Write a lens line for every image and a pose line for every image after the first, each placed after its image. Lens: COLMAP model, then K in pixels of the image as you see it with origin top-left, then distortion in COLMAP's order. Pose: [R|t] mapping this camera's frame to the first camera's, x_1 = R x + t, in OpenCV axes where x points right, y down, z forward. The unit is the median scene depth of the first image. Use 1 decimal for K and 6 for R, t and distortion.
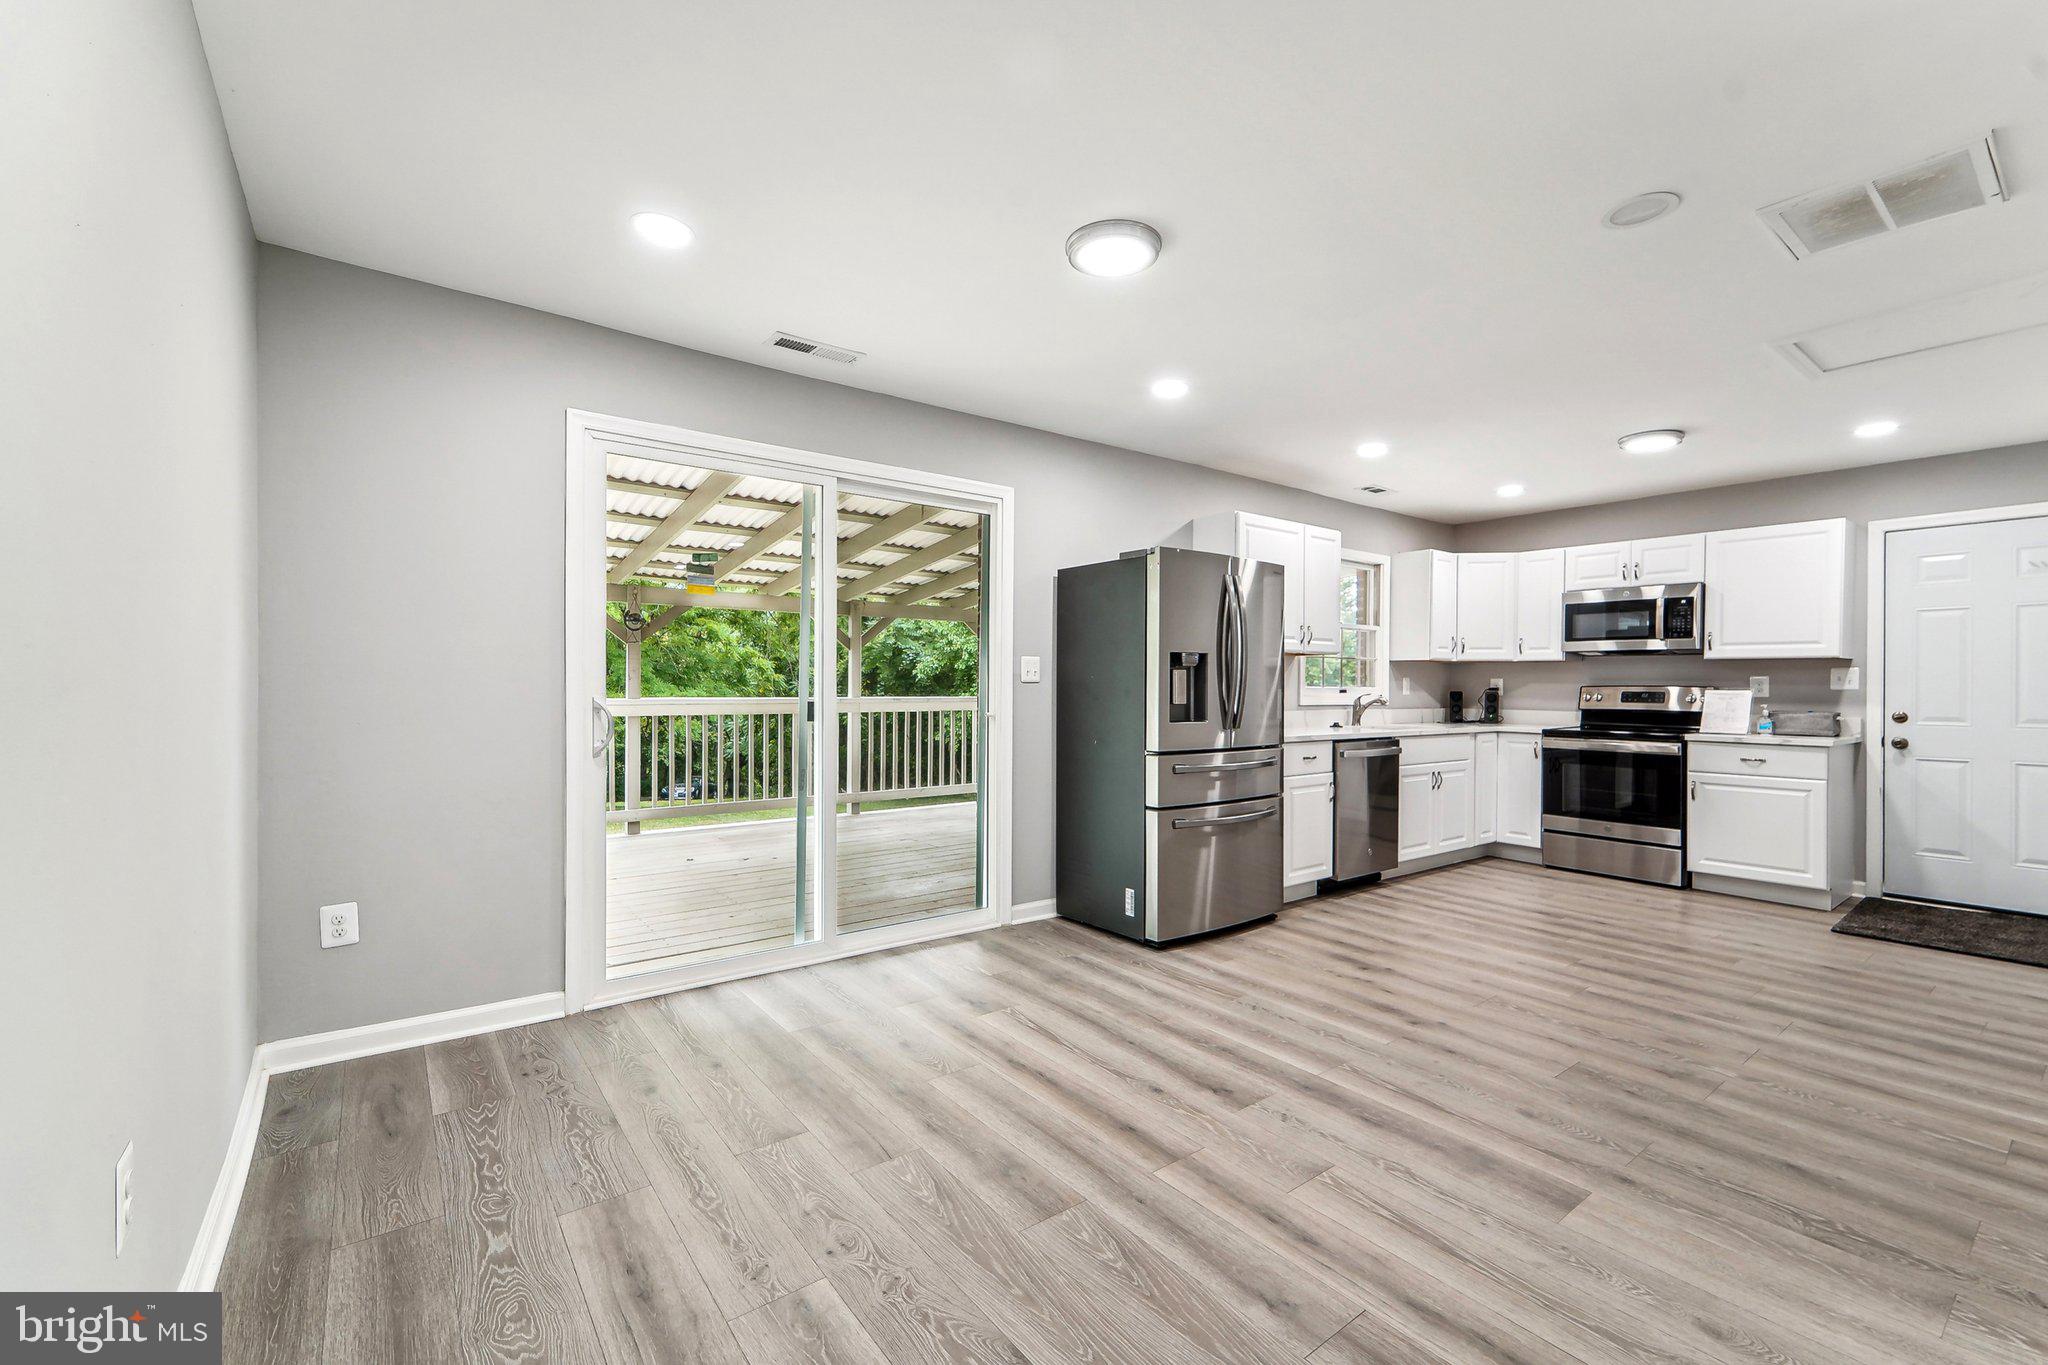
lens RADIAL K [[859.2, 0, 1034.0], [0, 859.2, 684.6], [0, 0, 1]] dist [0.012548, 0.000304]
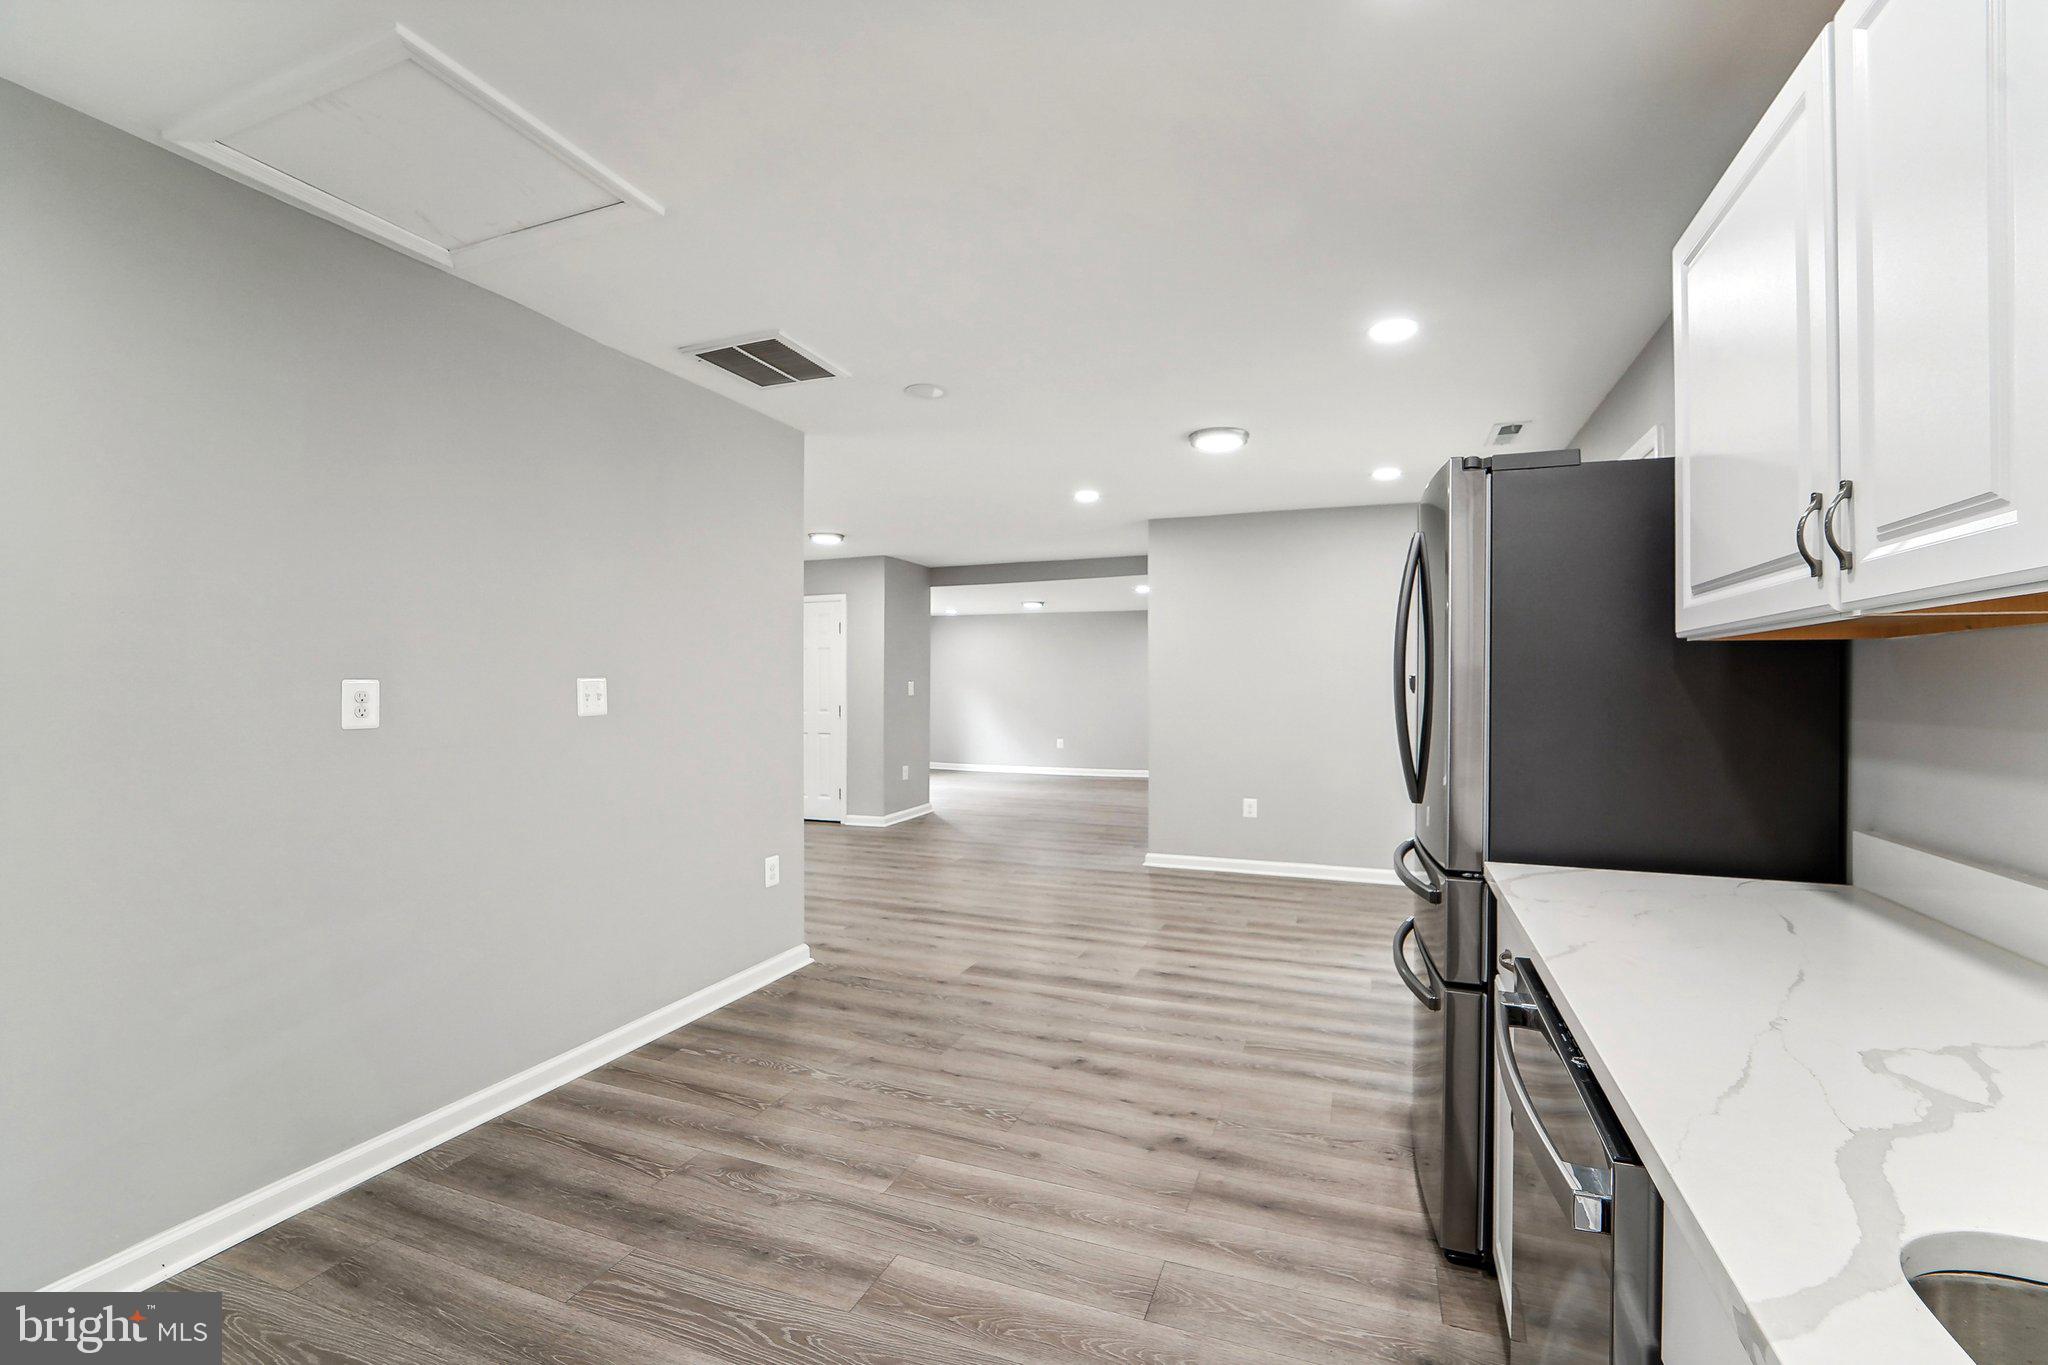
lens RADIAL K [[859.2, 0, 1034.0], [0, 859.2, 684.6], [0, 0, 1]] dist [0.012548, 0.000304]
pose [[-0.857972, -0.007320, -0.513644, 0.589711], [-0.006069, 0.999973, -0.004113, -0.017118], [0.513660, -0.000411, -0.857994, 1.079708]]
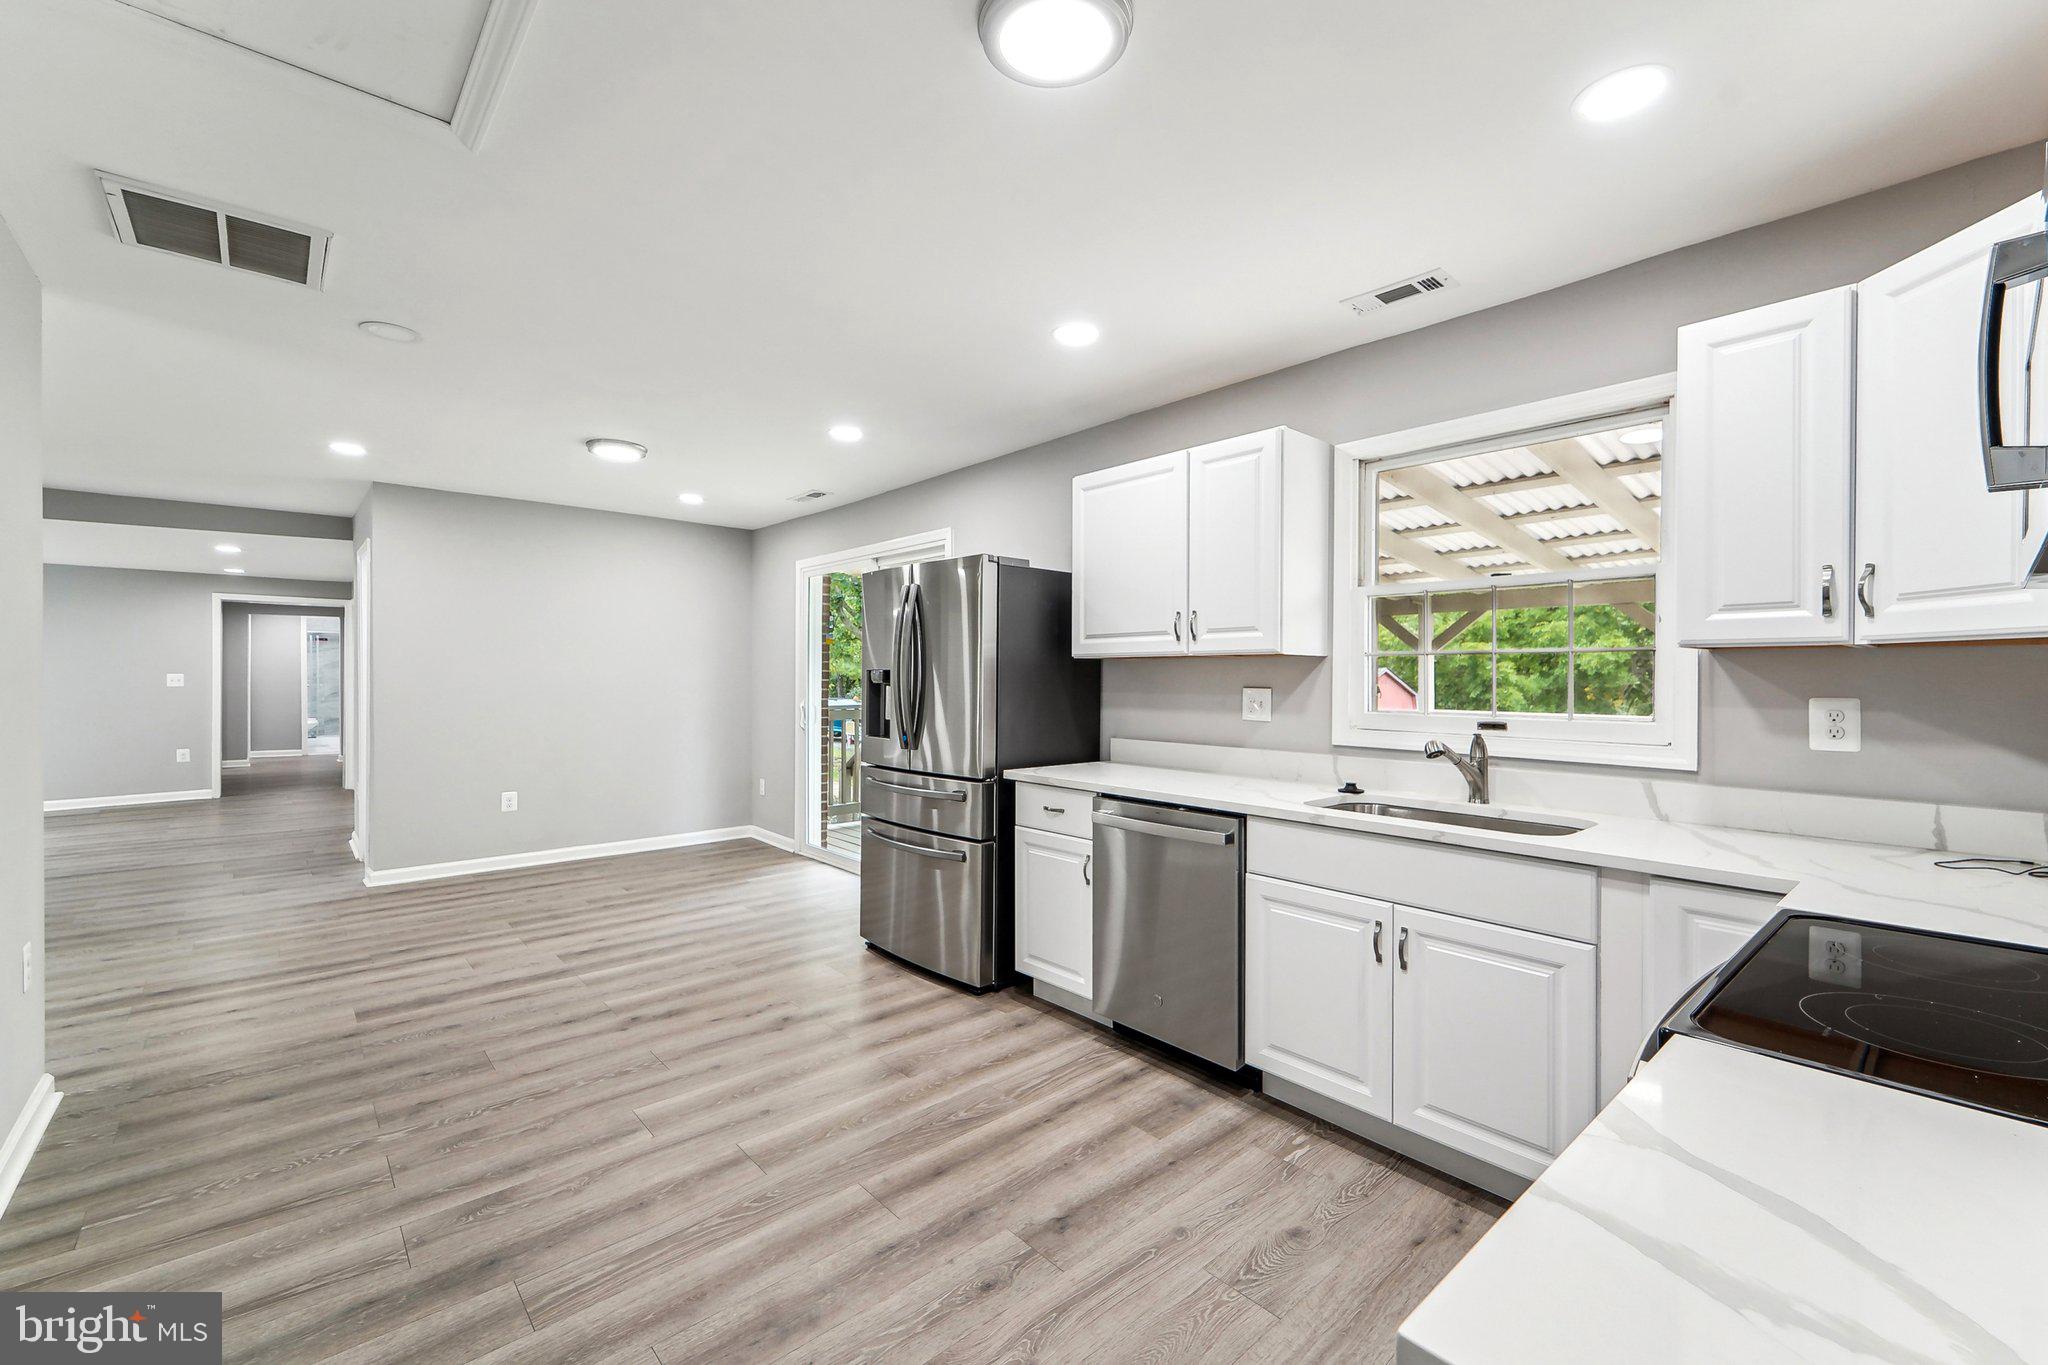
lens RADIAL K [[859.2, 0, 1034.0], [0, 859.2, 684.6], [0, 0, 1]] dist [0.012548, 0.000304]
pose [[0.066310, 0.003708, -0.997792, 0.920442], [-0.002495, 0.999991, 0.003550, -0.016760], [0.997796, 0.002254, 0.066319, 0.849552]]
